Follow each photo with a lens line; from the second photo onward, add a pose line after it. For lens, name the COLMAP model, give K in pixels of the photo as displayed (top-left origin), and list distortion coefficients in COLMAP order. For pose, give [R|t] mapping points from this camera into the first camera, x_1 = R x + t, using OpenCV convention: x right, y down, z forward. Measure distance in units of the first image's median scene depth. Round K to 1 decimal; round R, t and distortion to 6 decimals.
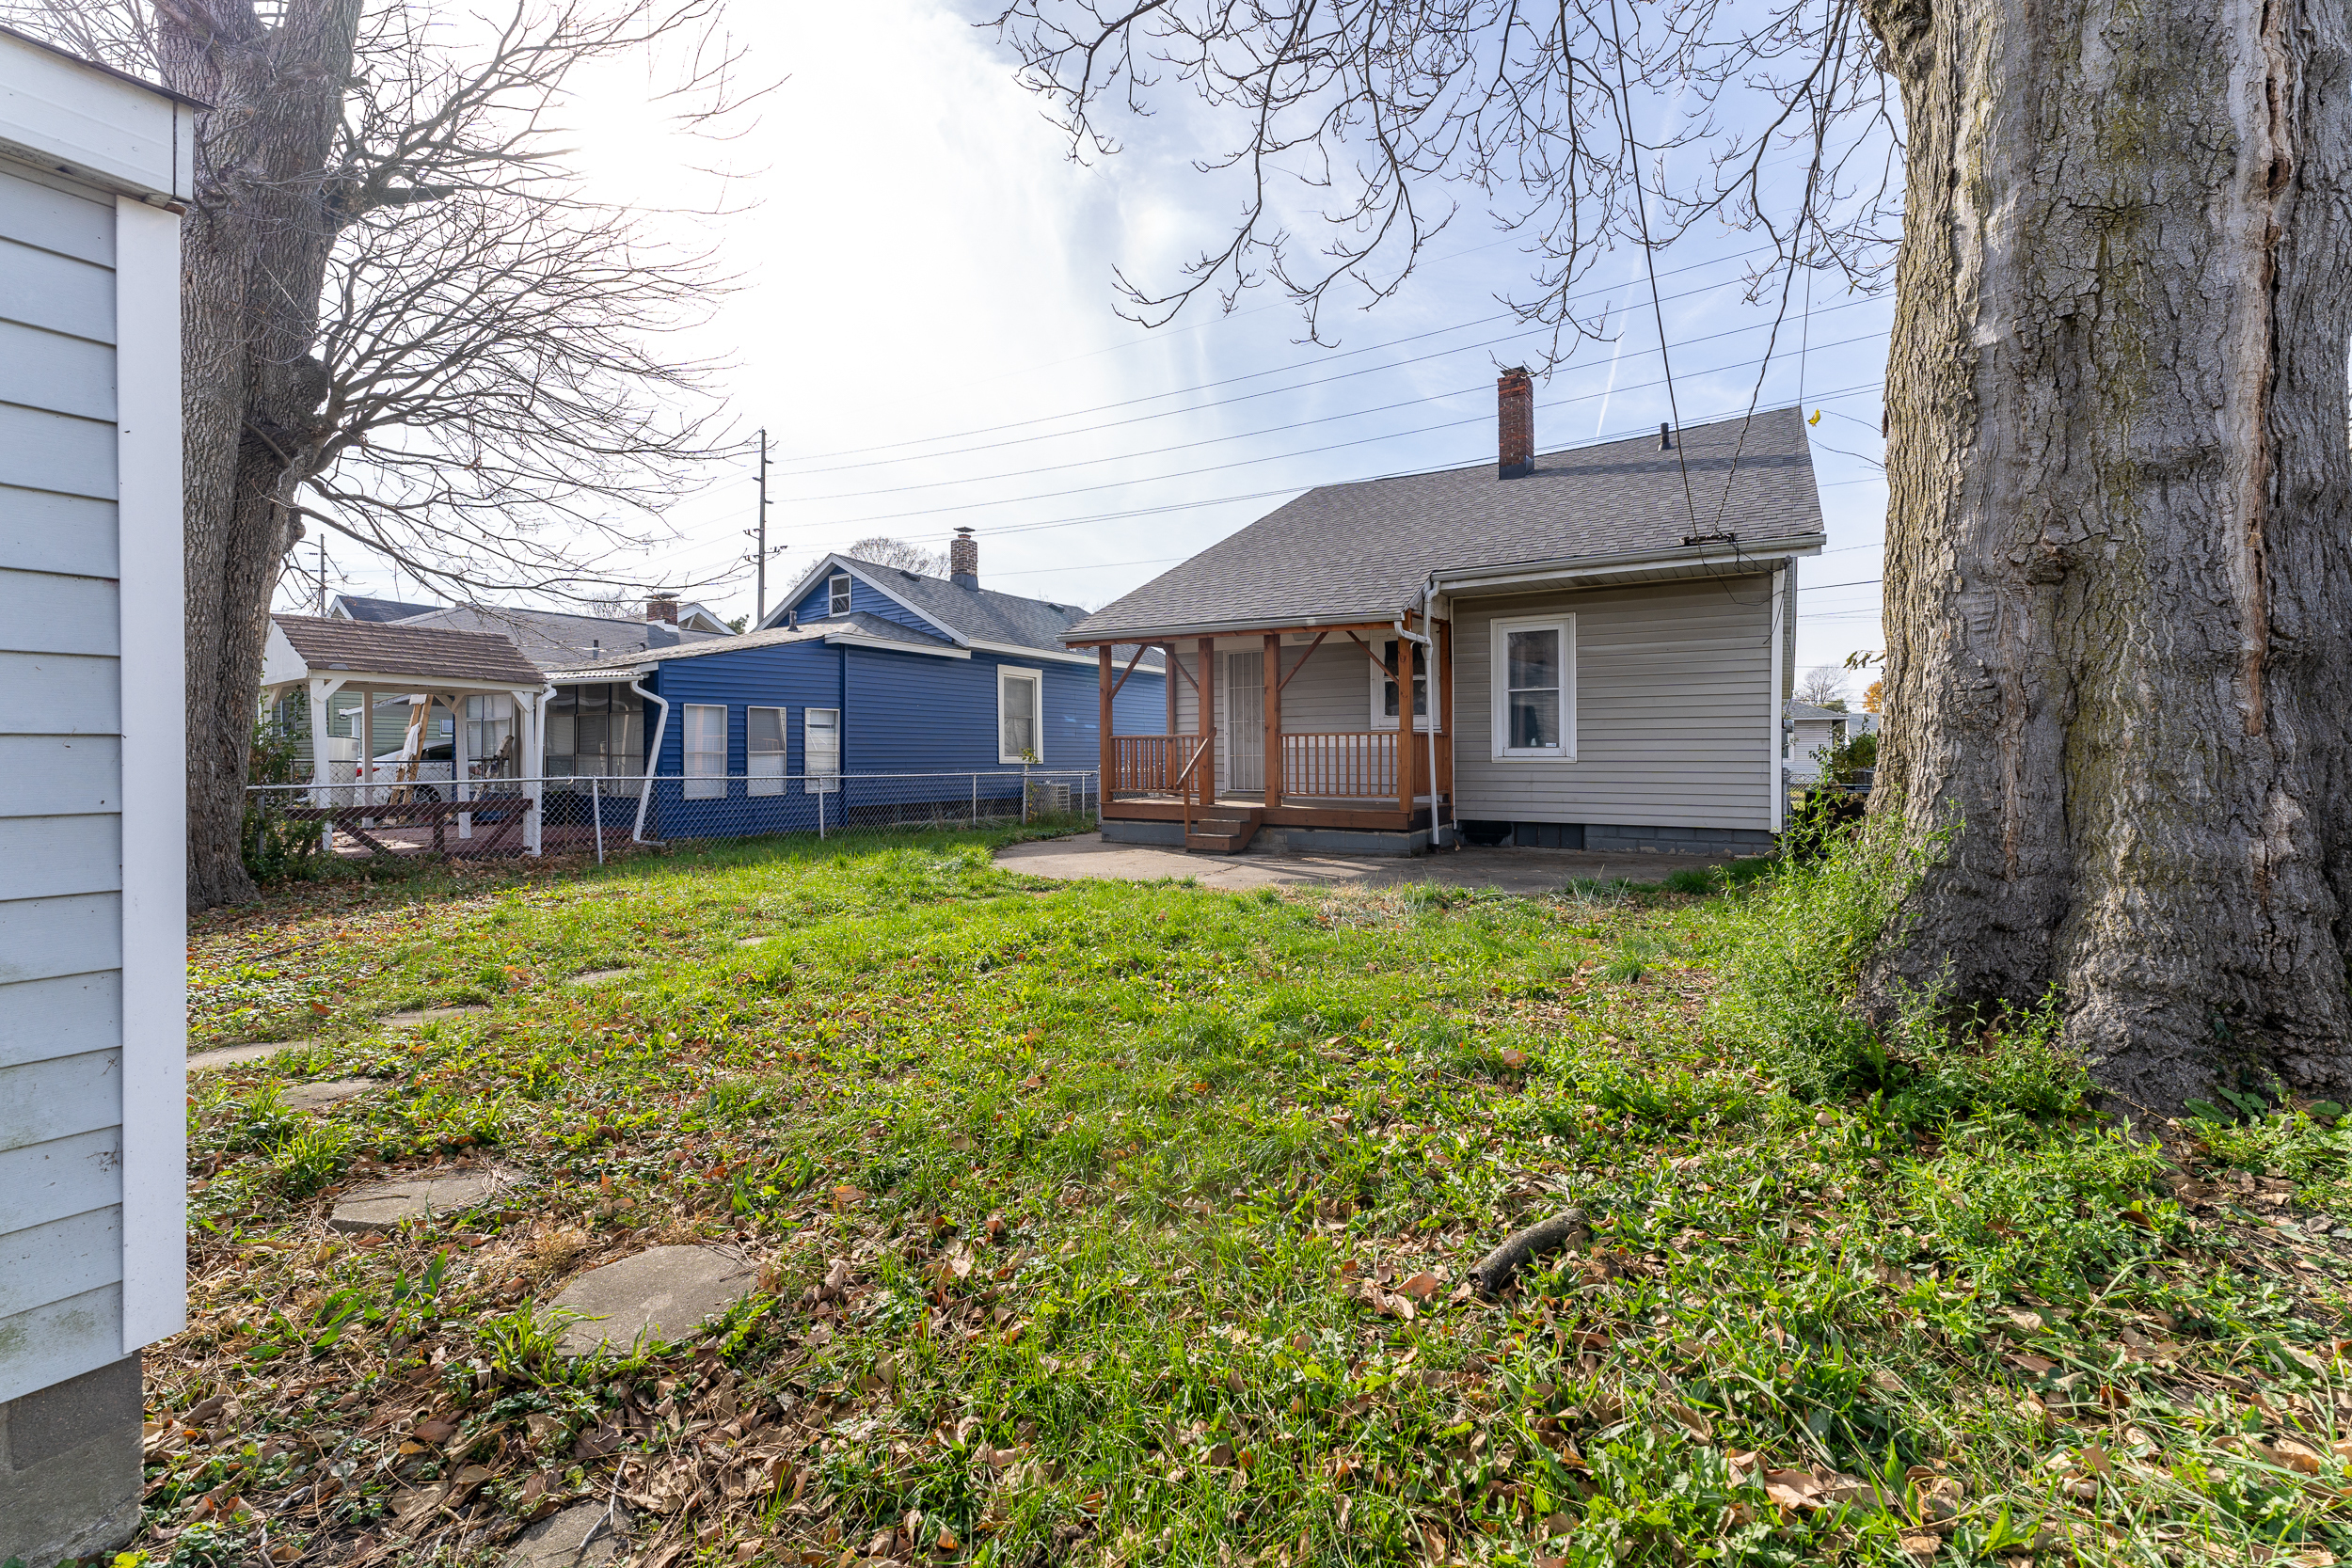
lens RADIAL K [[972.4, 0, 1171.4], [0, 972.4, 765.8], [0, 0, 1]] dist [0.002962, 0.000569]
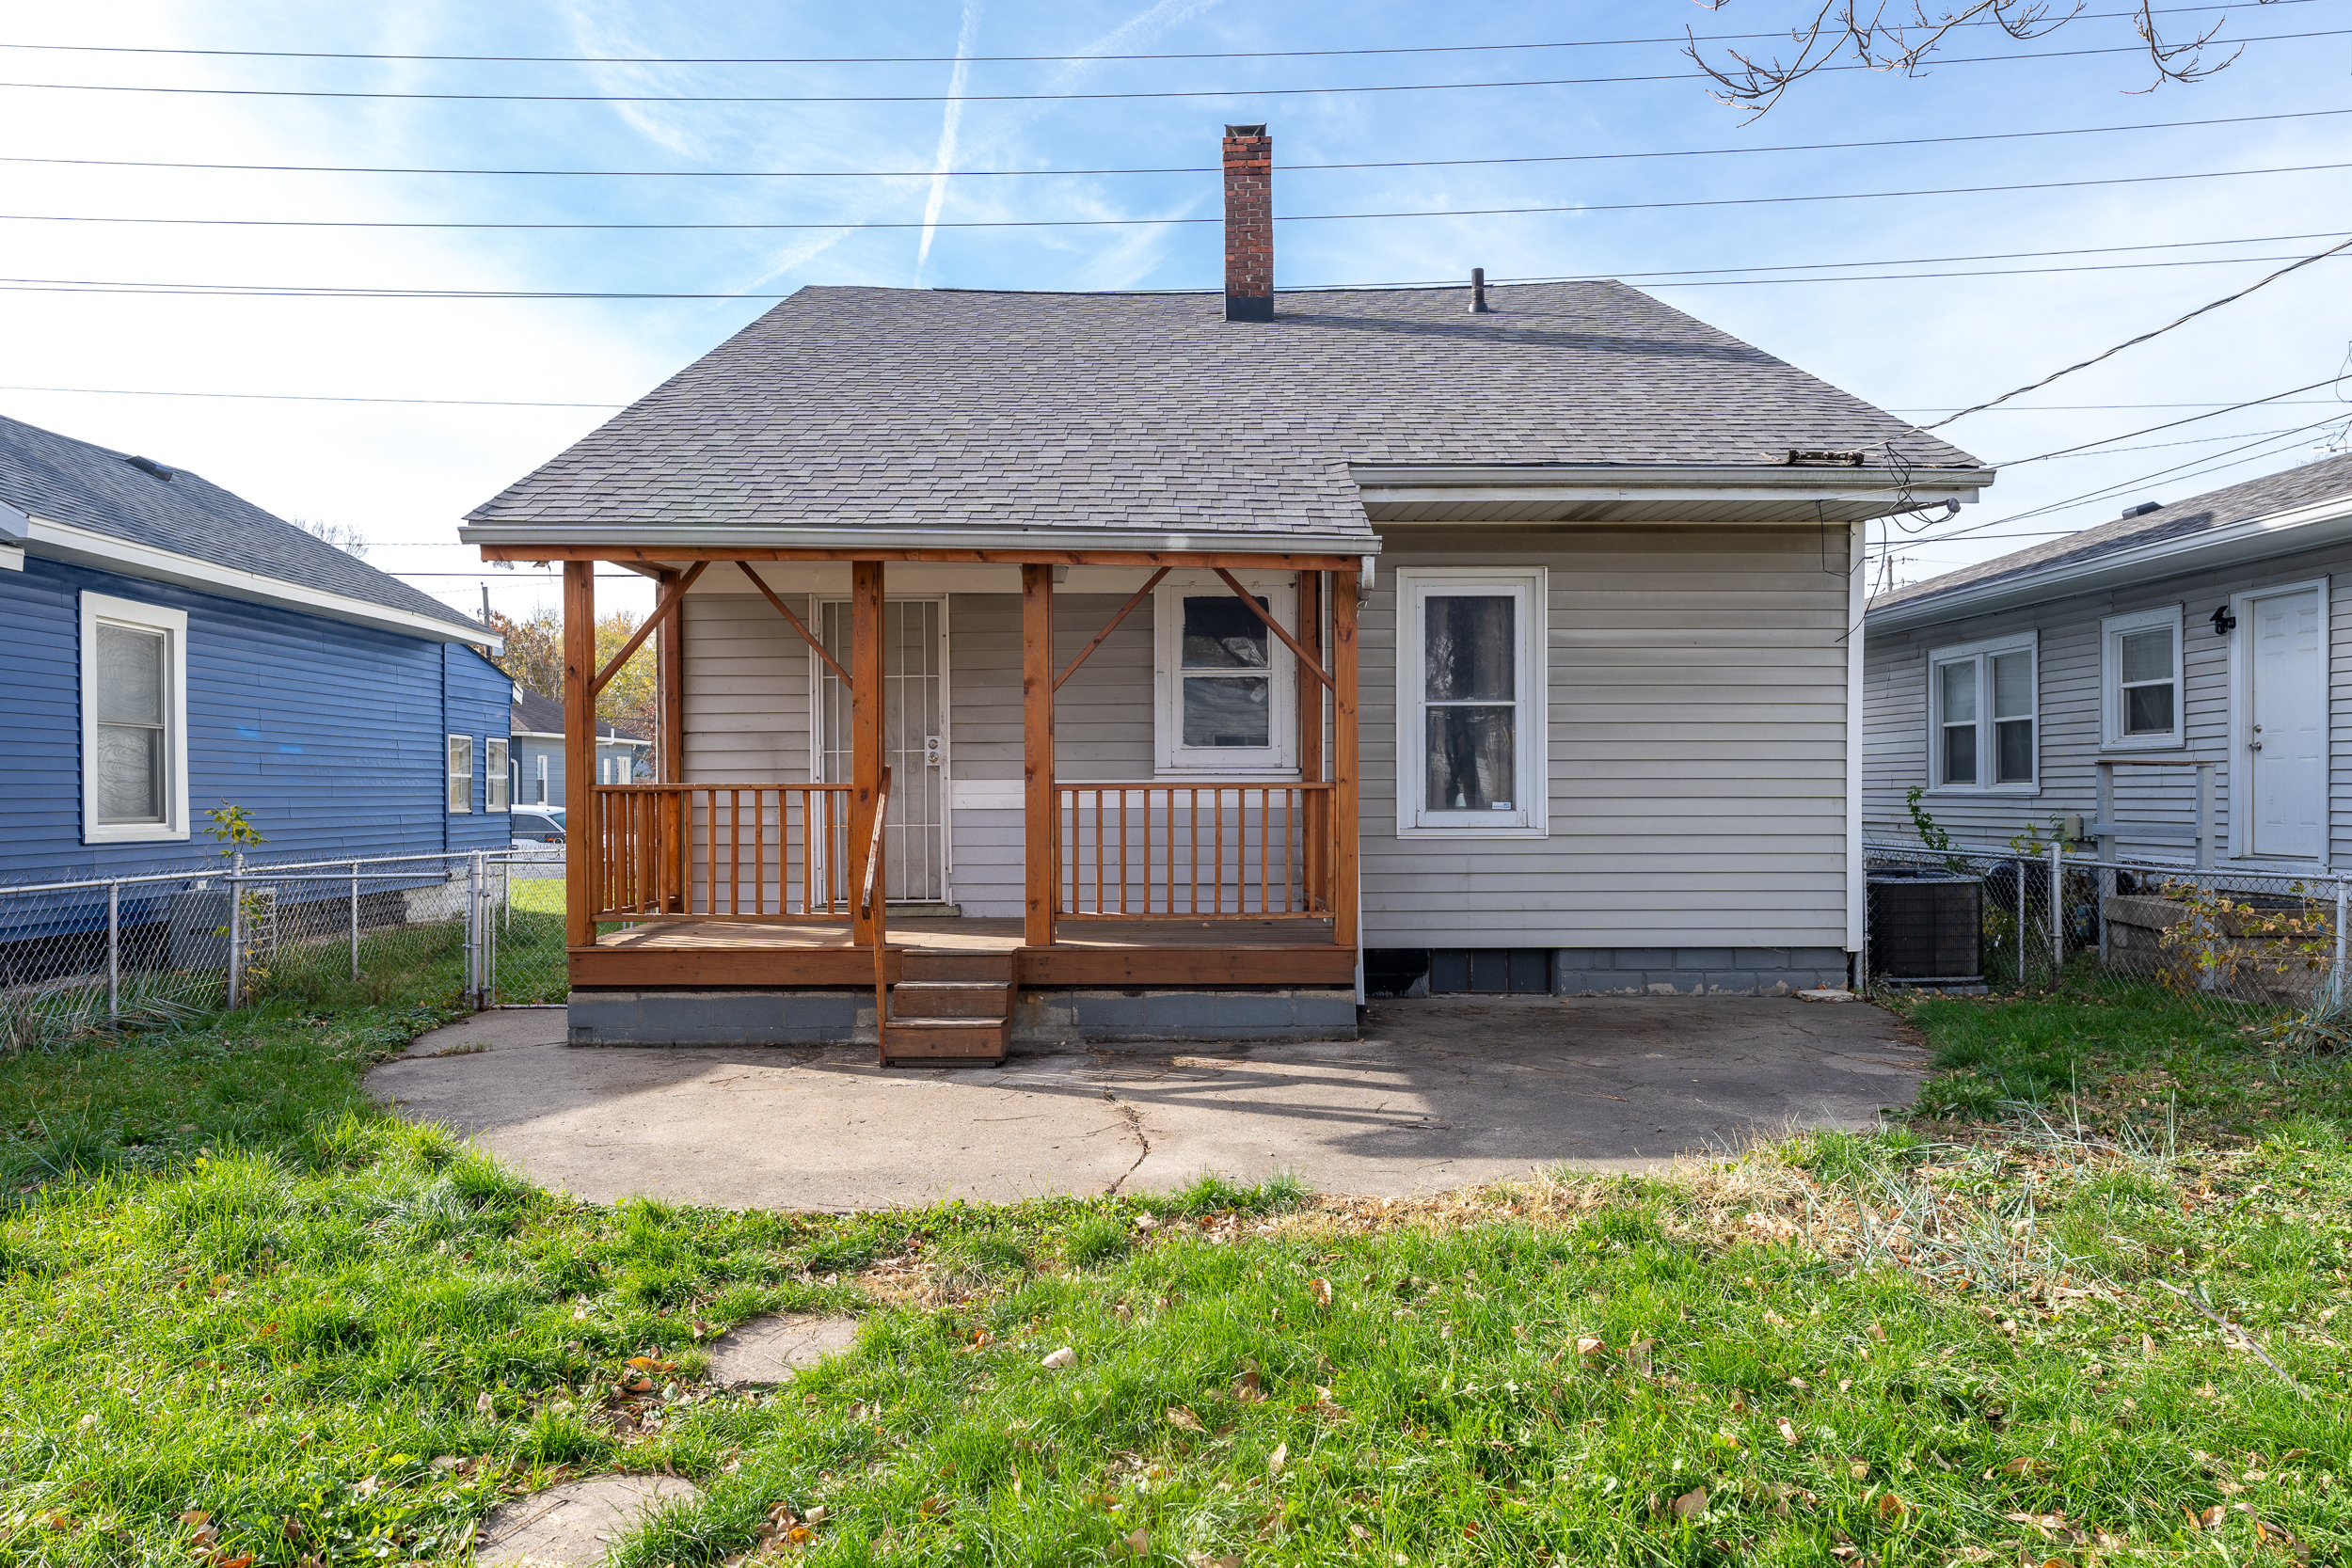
lens RADIAL K [[1597.7, 0, 1174.5], [0, 1597.7, 787.8], [0, 0, 1]] dist [-0.001081, -0.001385]
pose [[0.838623, 0.001872, 0.544709, -0.245982], [0.006416, 0.999891, -0.013313, -0.020628], [-0.544674, 0.014660, 0.838520, 0.342787]]
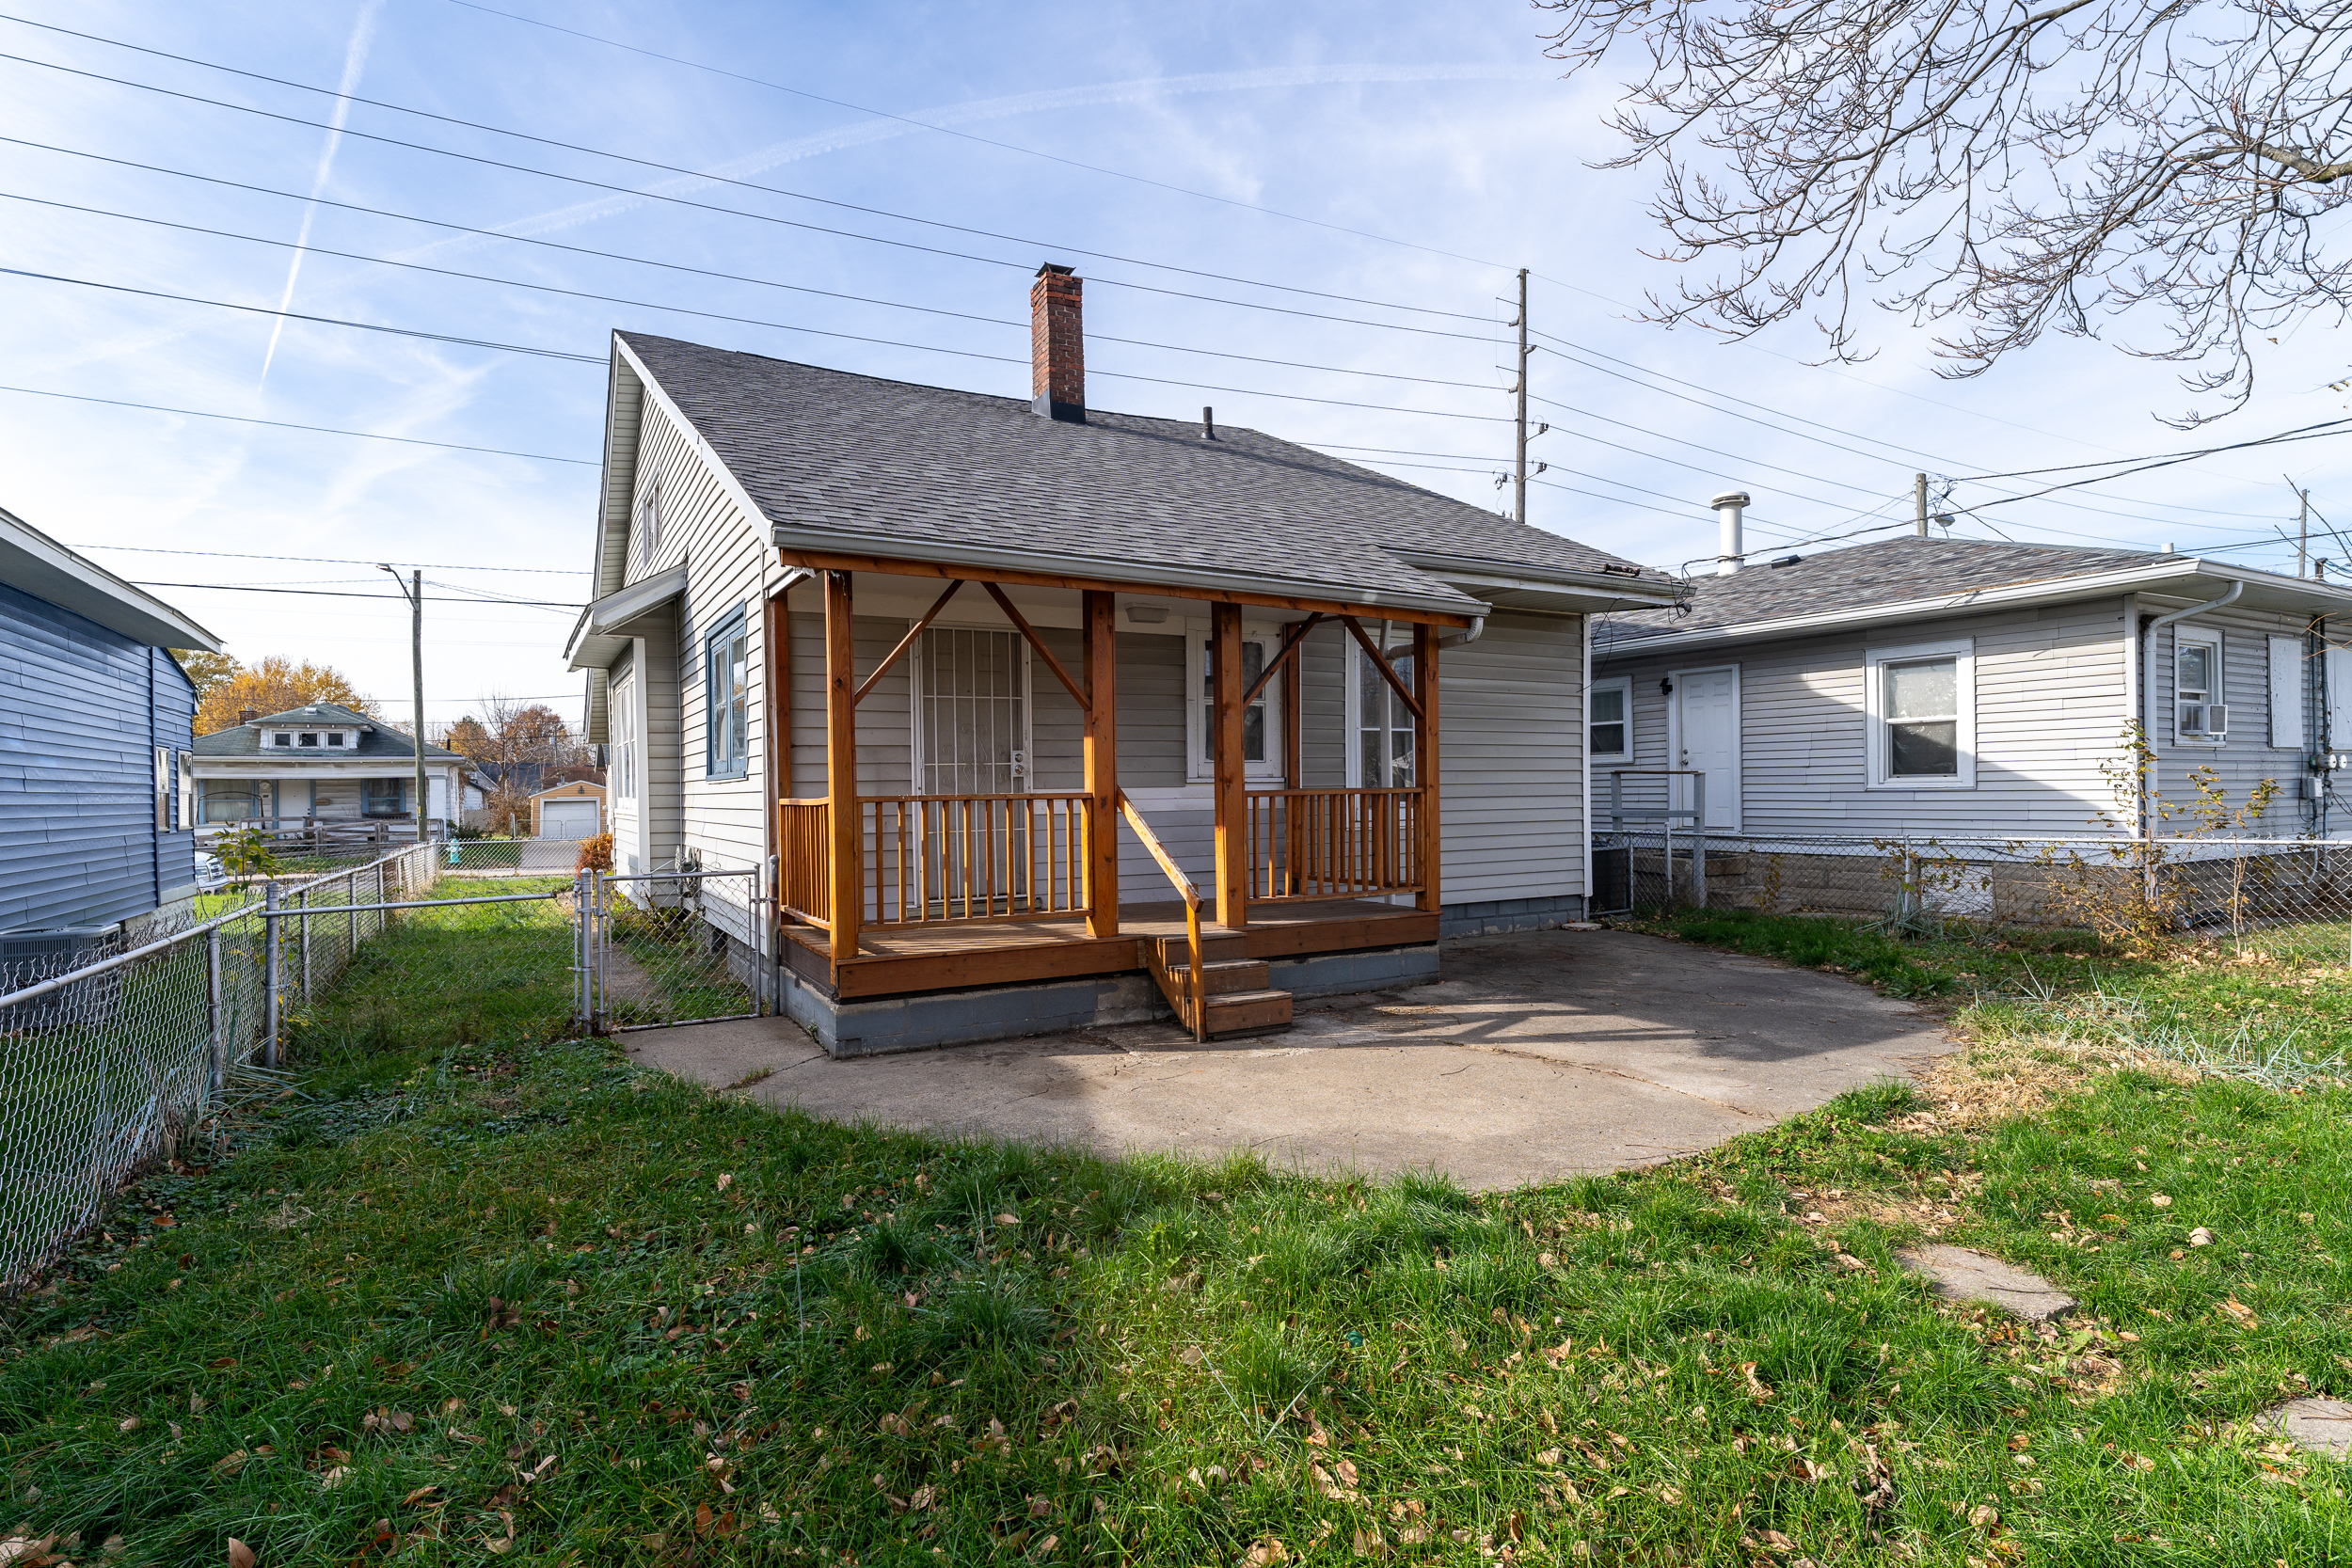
lens RADIAL K [[1172.0, 0, 1173.8], [0, 1172.0, 790.8], [0, 0, 1]] dist [0.000504, 0.000279]
pose [[0.467803, -0.003810, 0.883825, -0.480063], [0.023522, 0.999690, -0.008141, -0.028418], [-0.883520, 0.024598, 0.467747, 0.720999]]
